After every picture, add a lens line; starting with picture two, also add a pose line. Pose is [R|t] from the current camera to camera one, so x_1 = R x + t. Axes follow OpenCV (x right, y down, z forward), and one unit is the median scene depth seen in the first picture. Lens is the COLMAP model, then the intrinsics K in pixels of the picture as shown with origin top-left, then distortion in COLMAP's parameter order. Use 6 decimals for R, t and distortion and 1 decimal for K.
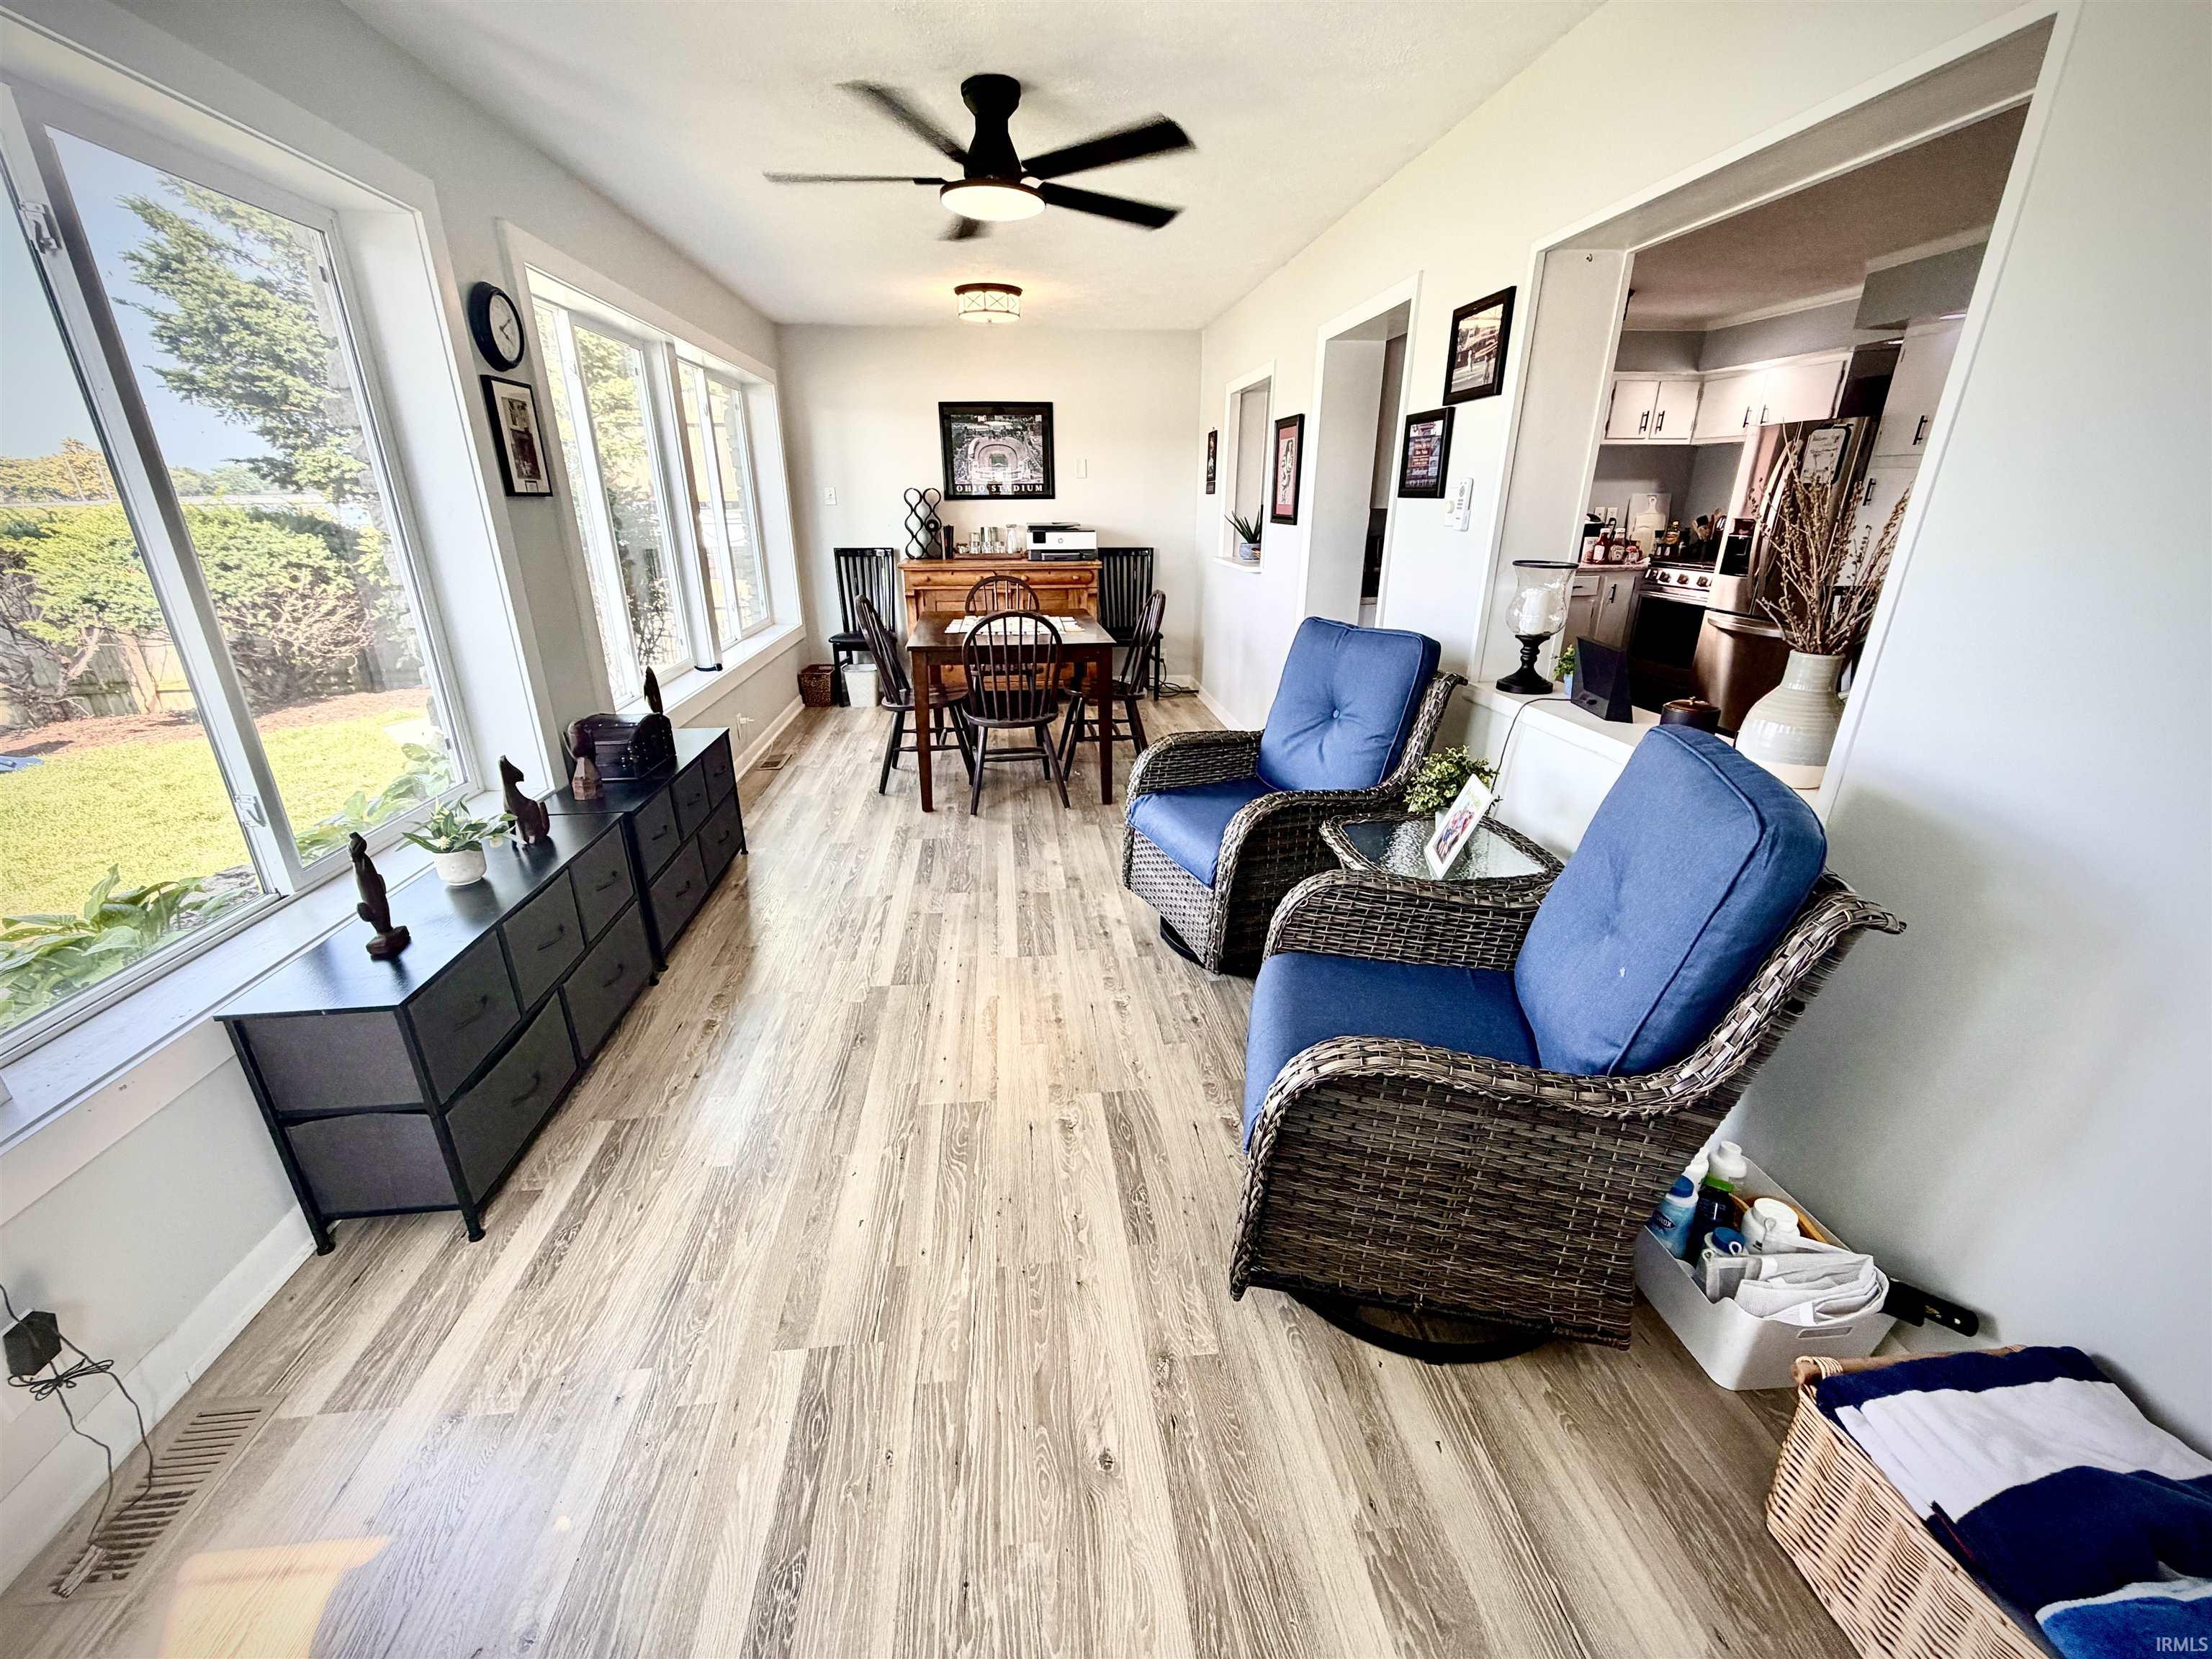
lens RADIAL K [[883.0, 0, 1098.3], [0, 883.0, 832.5], [0, 0, 1]] dist [0.001759, 0.000043]
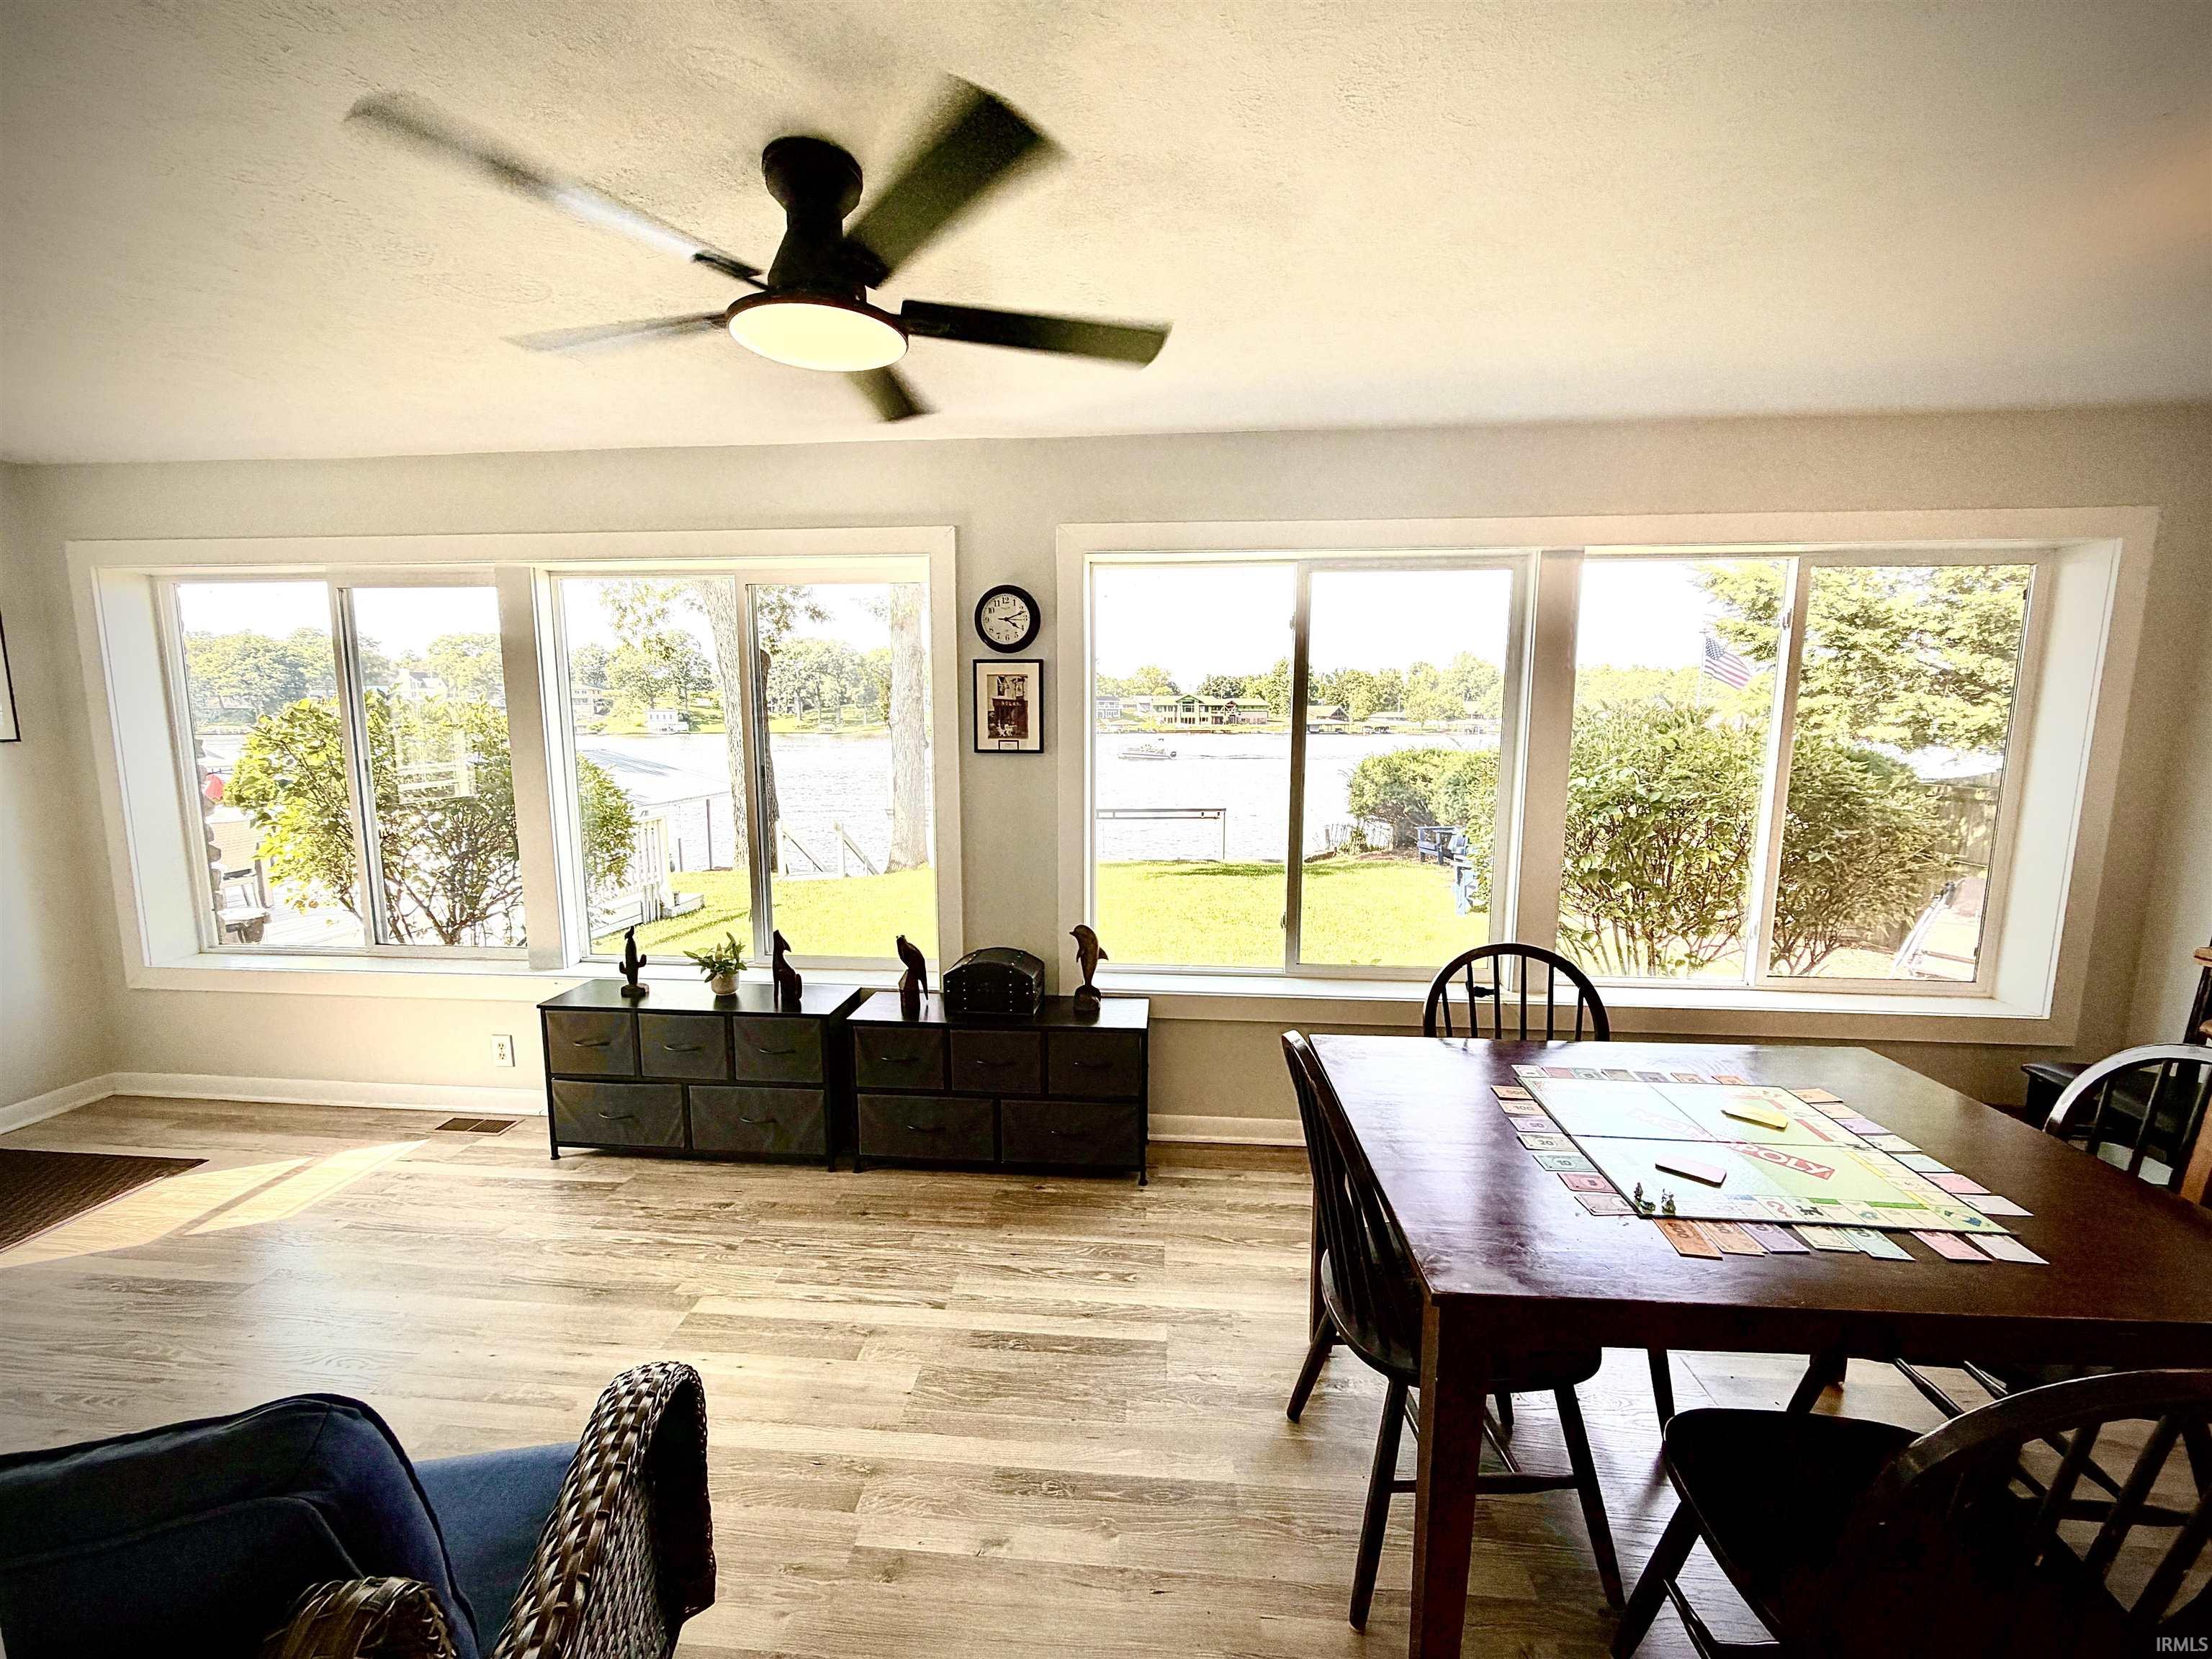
lens RADIAL K [[883.0, 0, 1105.4], [0, 883.0, 826.3], [0, 0, 1]] dist [0.001759, 0.000043]
pose [[-0.197322, 0.116888, -0.973345, 0.458226], [-0.350911, 0.918659, 0.181459, -0.550645], [0.915383, 0.377363, -0.140254, 1.325502]]
